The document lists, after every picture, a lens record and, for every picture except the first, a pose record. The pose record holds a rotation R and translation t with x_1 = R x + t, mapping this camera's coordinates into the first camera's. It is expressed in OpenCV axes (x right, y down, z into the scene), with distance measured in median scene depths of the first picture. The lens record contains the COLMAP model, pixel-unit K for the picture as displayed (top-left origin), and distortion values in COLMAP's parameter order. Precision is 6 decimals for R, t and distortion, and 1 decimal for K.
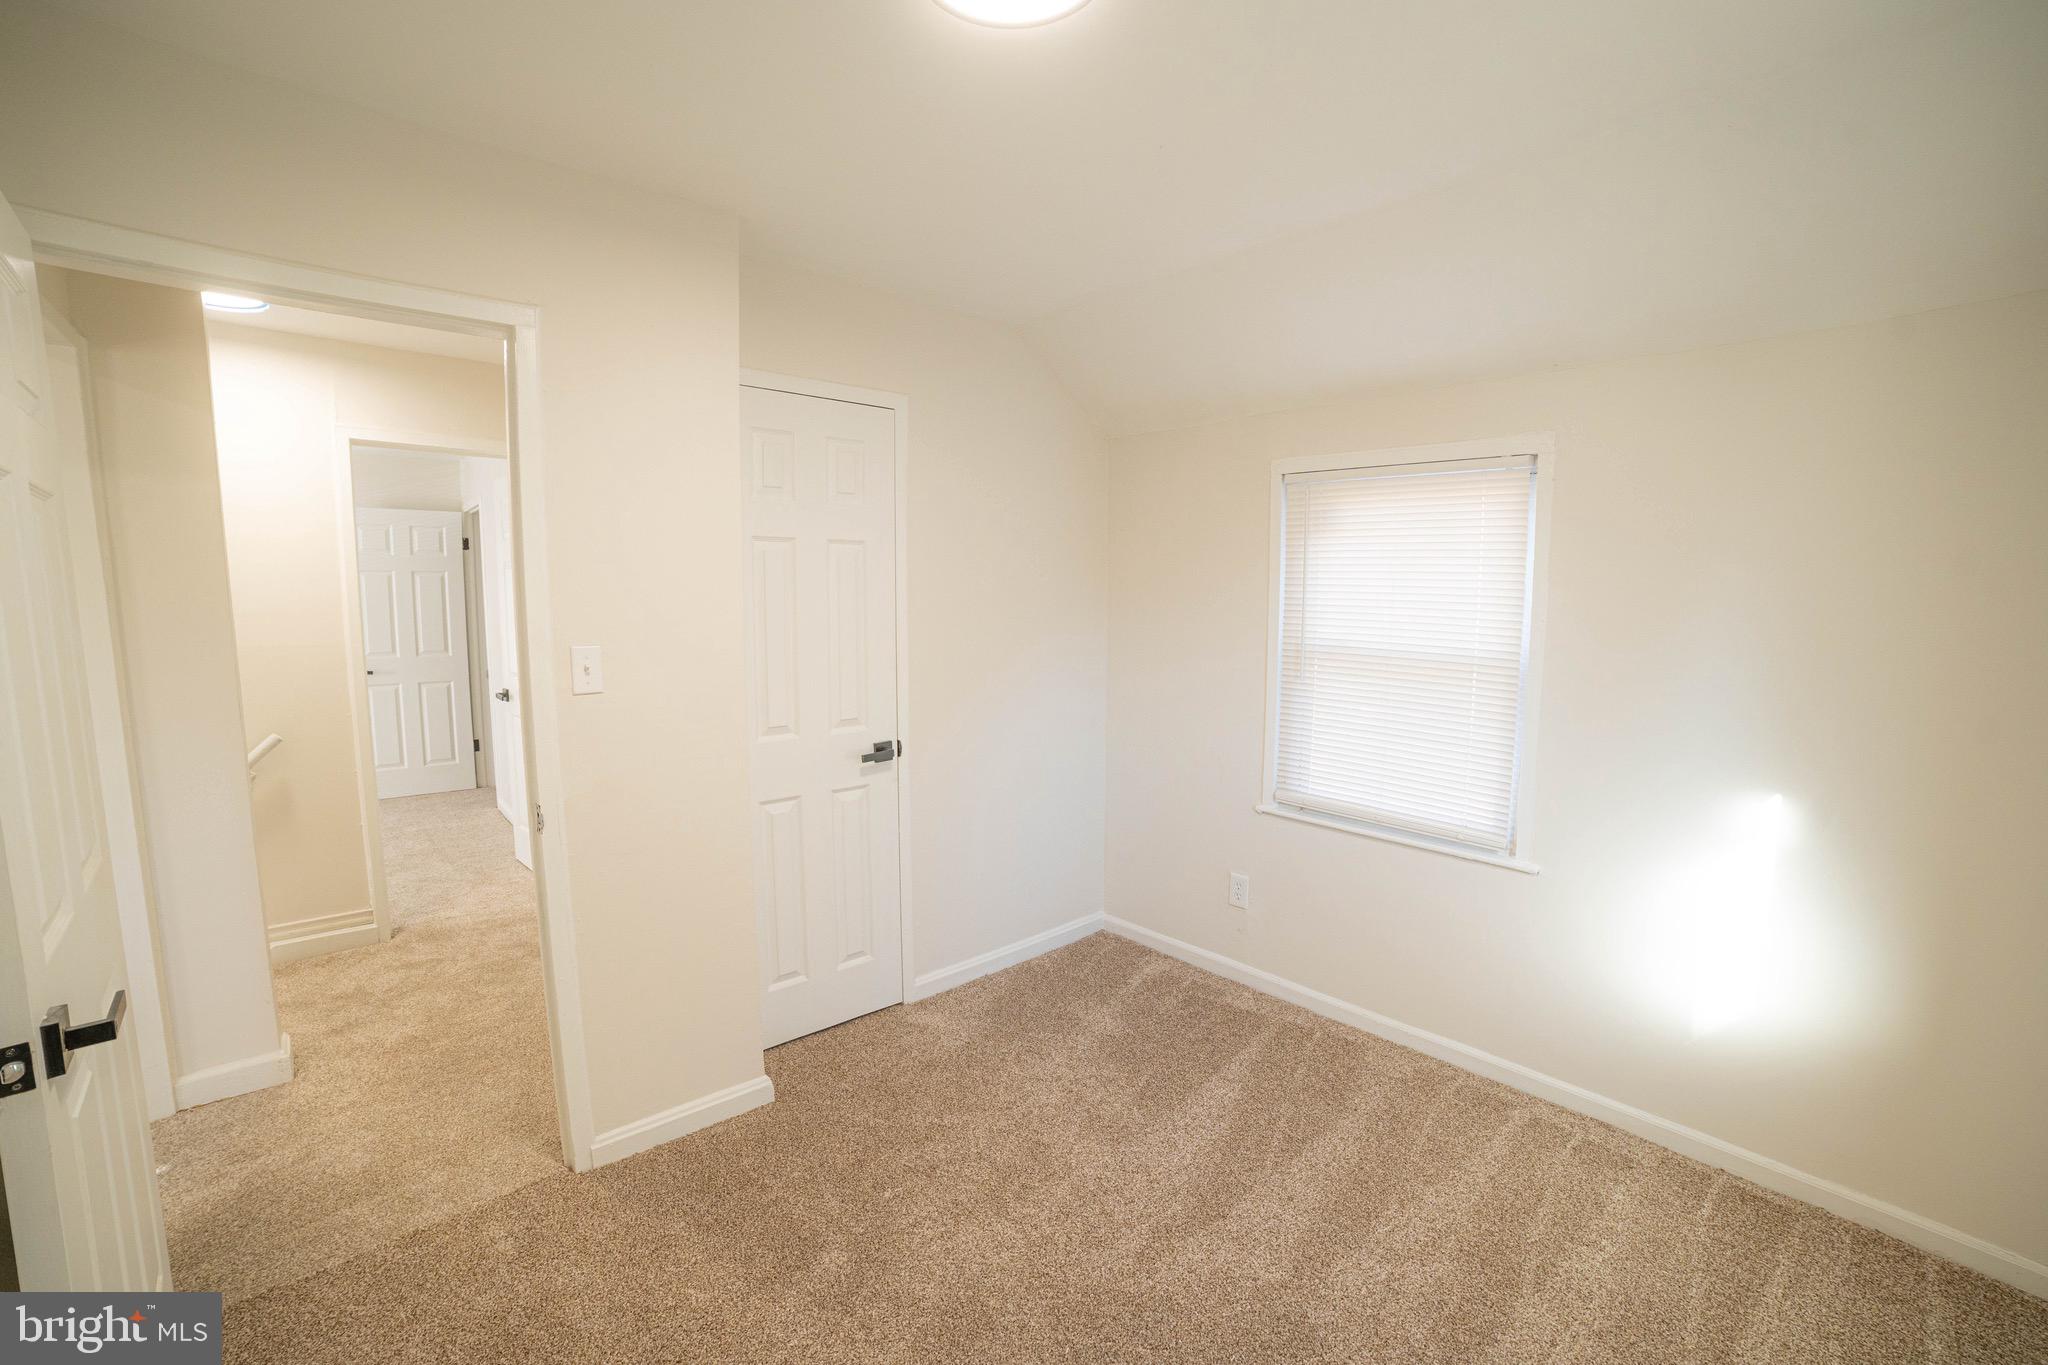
lens RADIAL K [[864.8, 0, 1026.3], [0, 864.8, 687.9], [0, 0, 1]] dist [-0.094632, 0.039603]
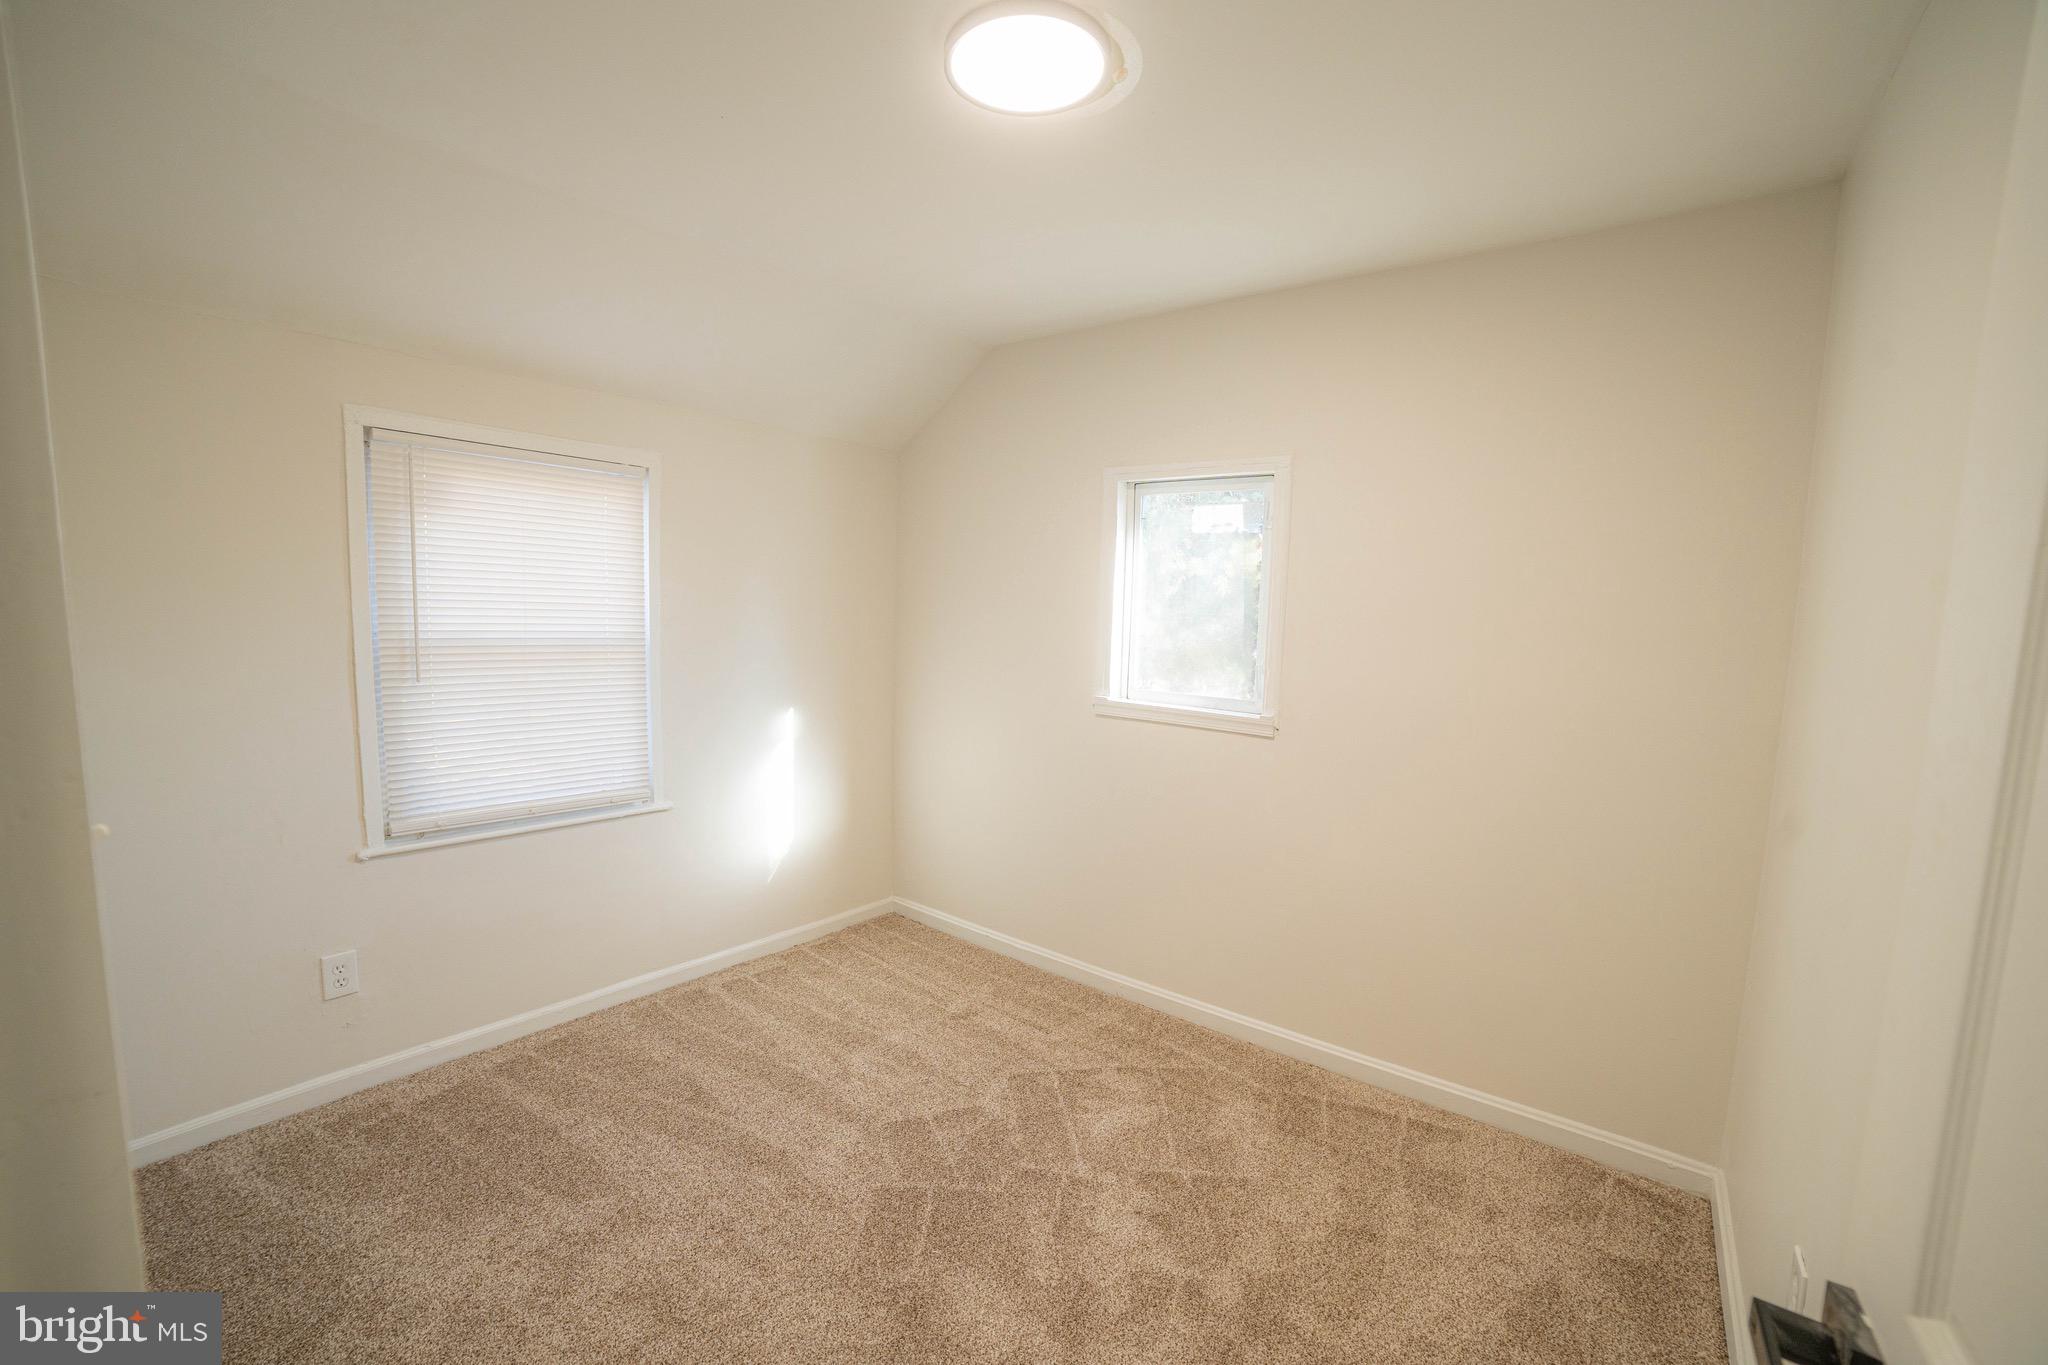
lens RADIAL K [[864.8, 0, 1026.3], [0, 864.8, 687.9], [0, 0, 1]] dist [-0.094632, 0.039603]
pose [[-0.162368, -0.115265, 0.979975, -0.668764], [0.072501, 0.989076, 0.128348, -0.076903], [-0.984063, 0.091888, -0.152238, 0.633707]]
